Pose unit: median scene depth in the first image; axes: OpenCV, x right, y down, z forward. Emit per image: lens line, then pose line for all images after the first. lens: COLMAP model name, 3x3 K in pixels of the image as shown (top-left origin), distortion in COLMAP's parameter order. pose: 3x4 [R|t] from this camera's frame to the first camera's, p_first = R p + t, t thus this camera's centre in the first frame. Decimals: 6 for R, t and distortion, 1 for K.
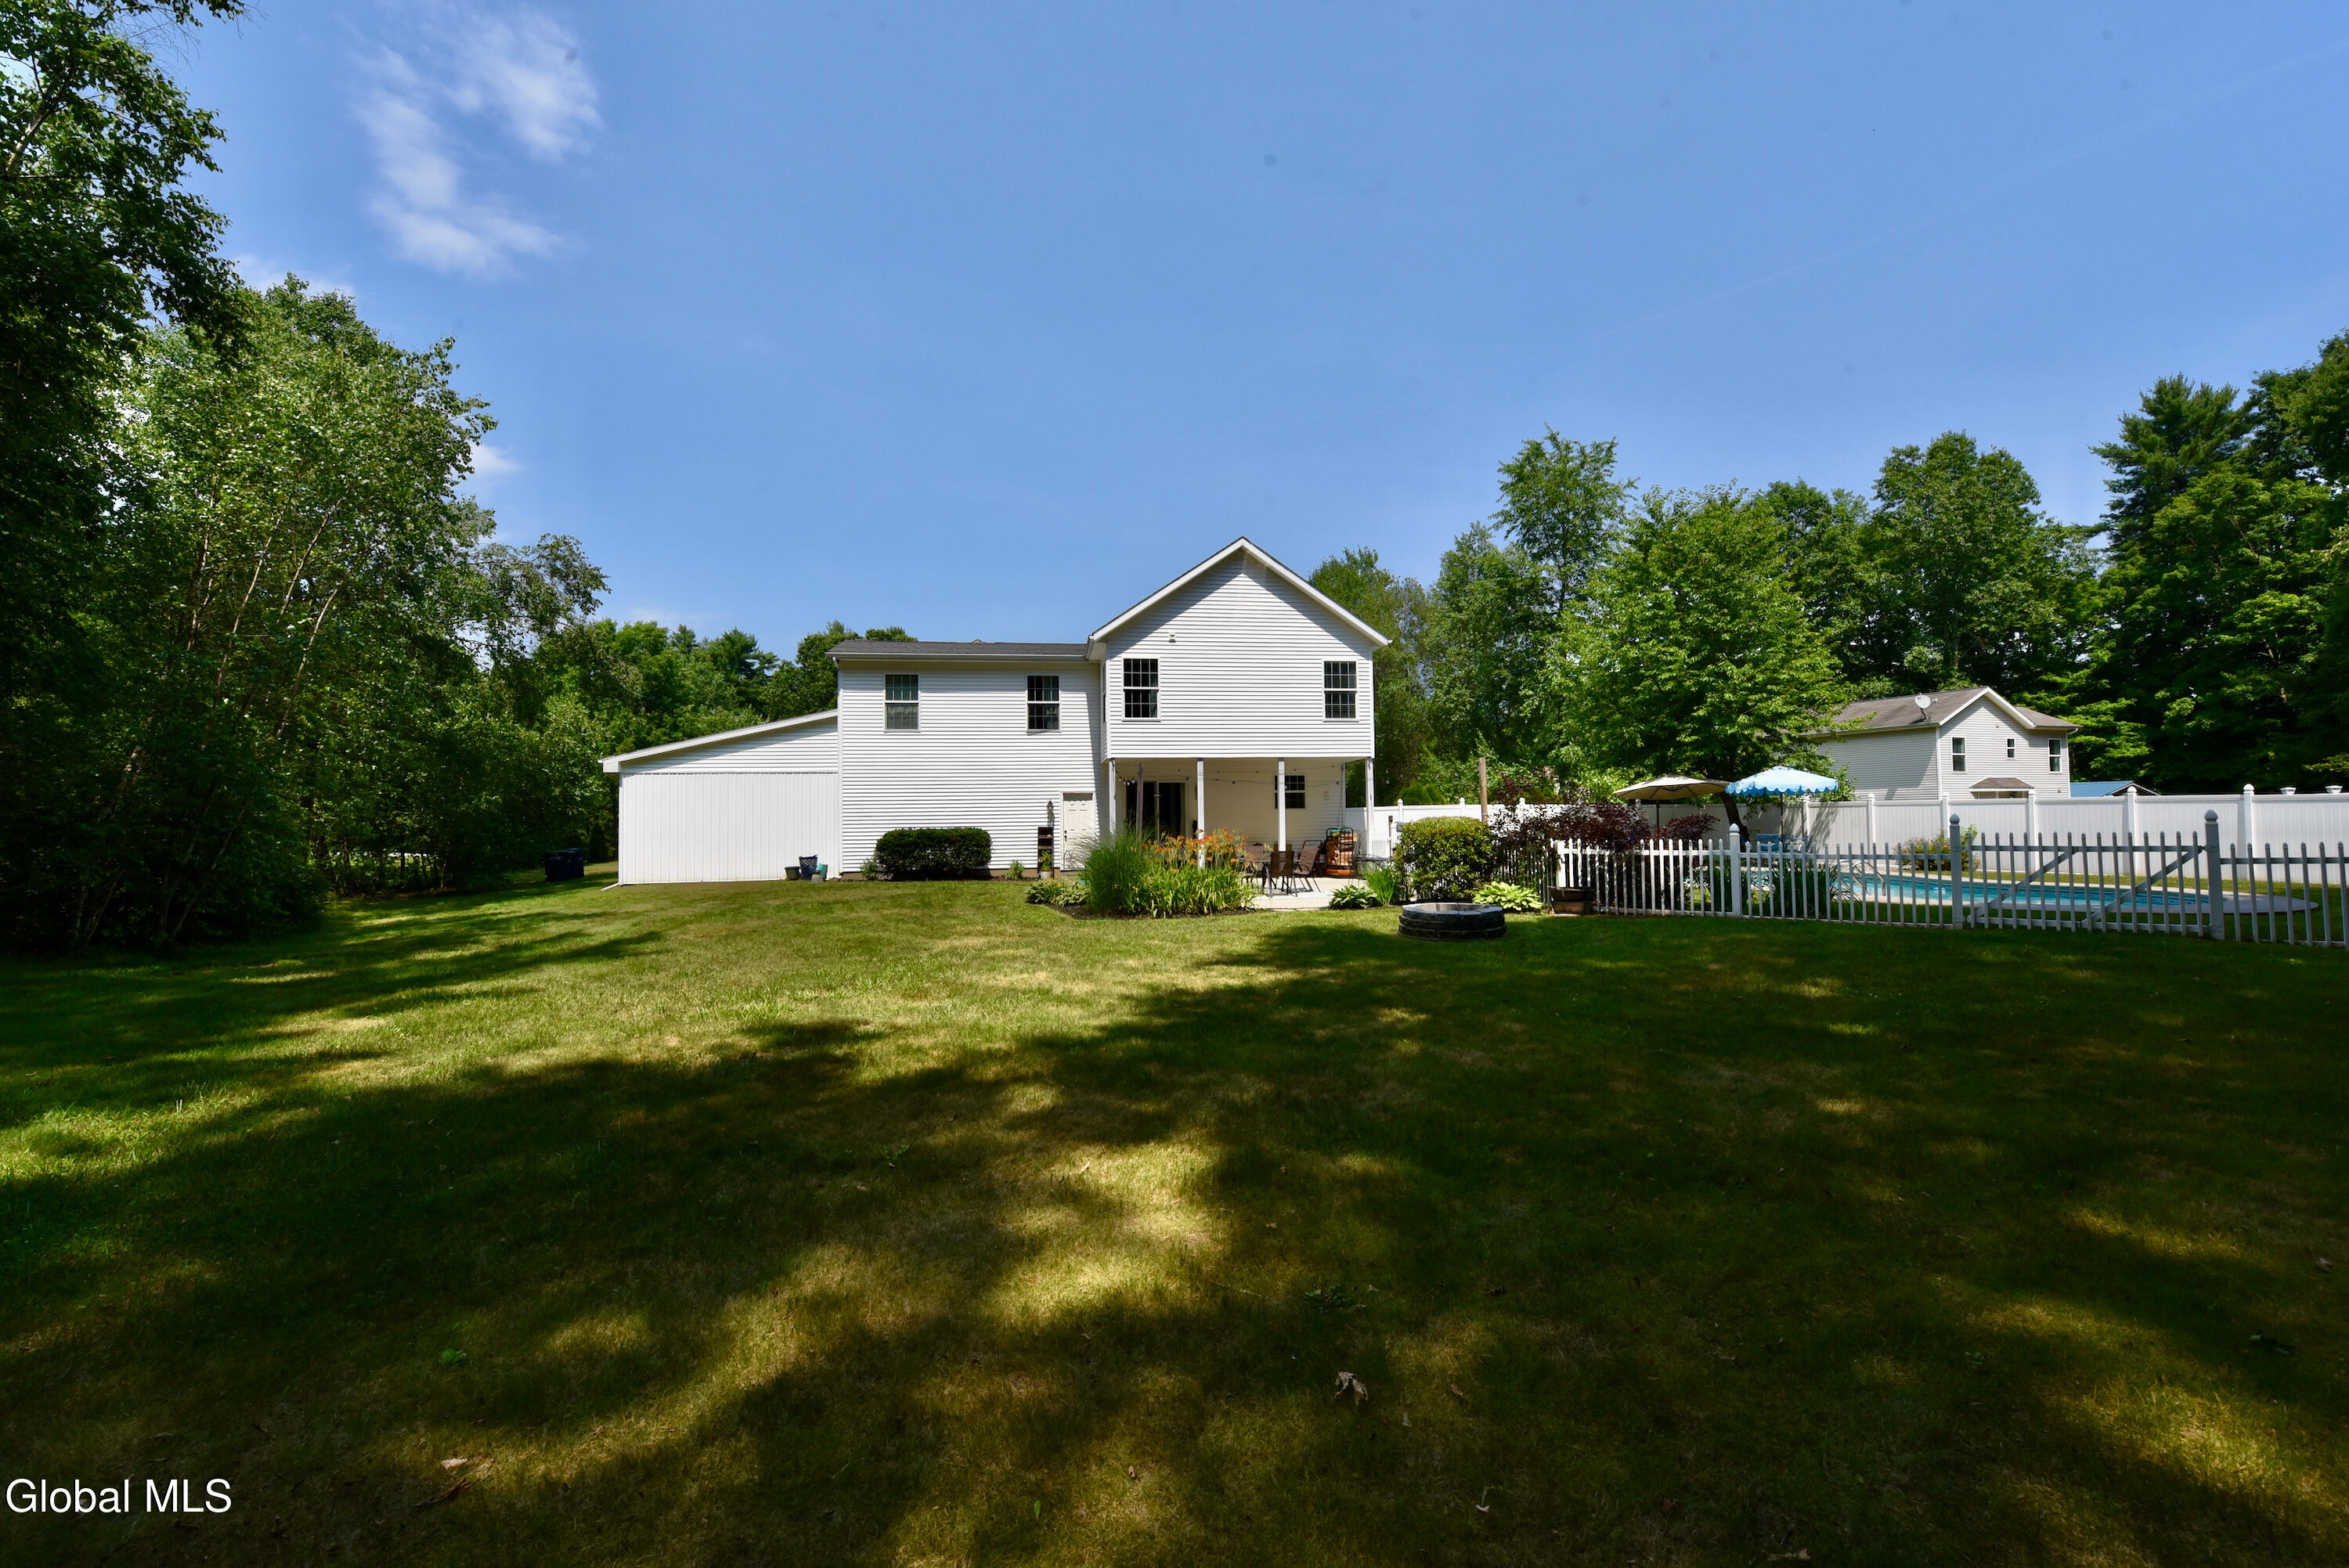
lens RADIAL K [[952.2, 0, 1173.8], [0, 952.2, 790.4], [0, 0, 1]] dist [-0.014786, 0.000360]
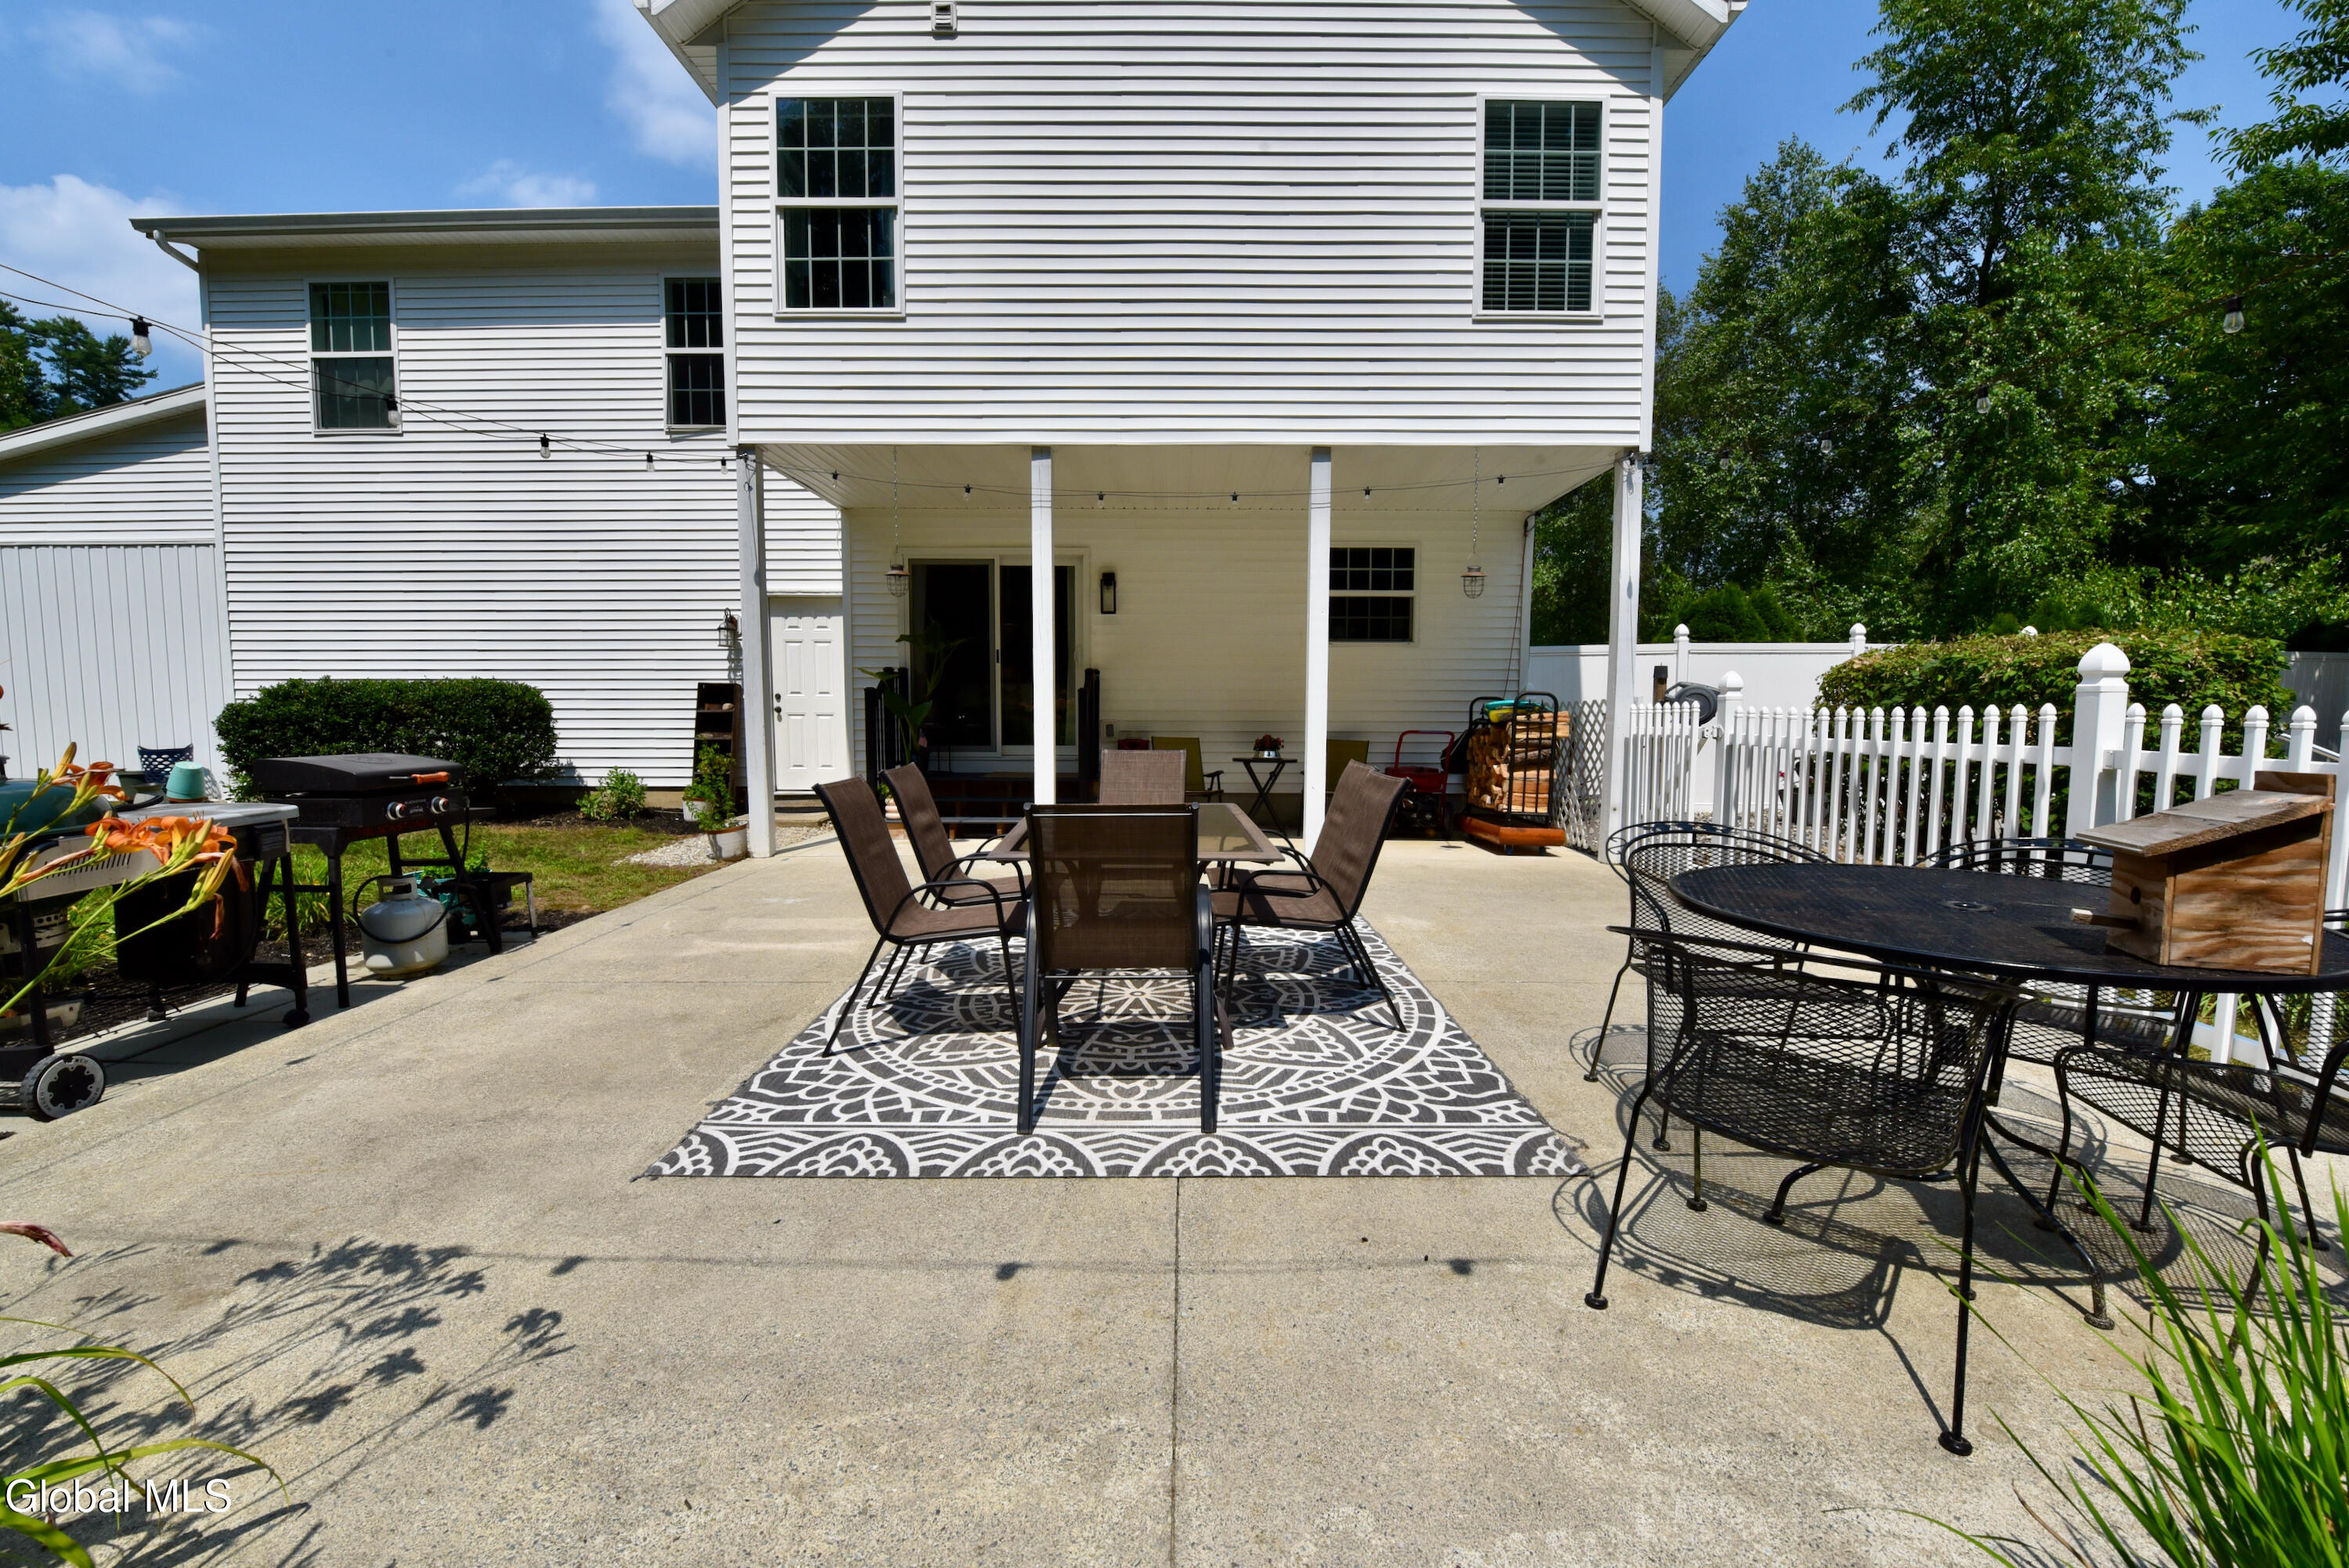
lens RADIAL K [[952.2, 0, 1184.3], [0, 952.2, 777.0], [0, 0, 1]] dist [-0.014786, 0.000360]
pose [[0.989904, 0.026879, -0.139168, 0.062650], [-0.012264, 0.994415, 0.104830, 0.019737], [0.141208, -0.102065, 0.984705, 0.380735]]
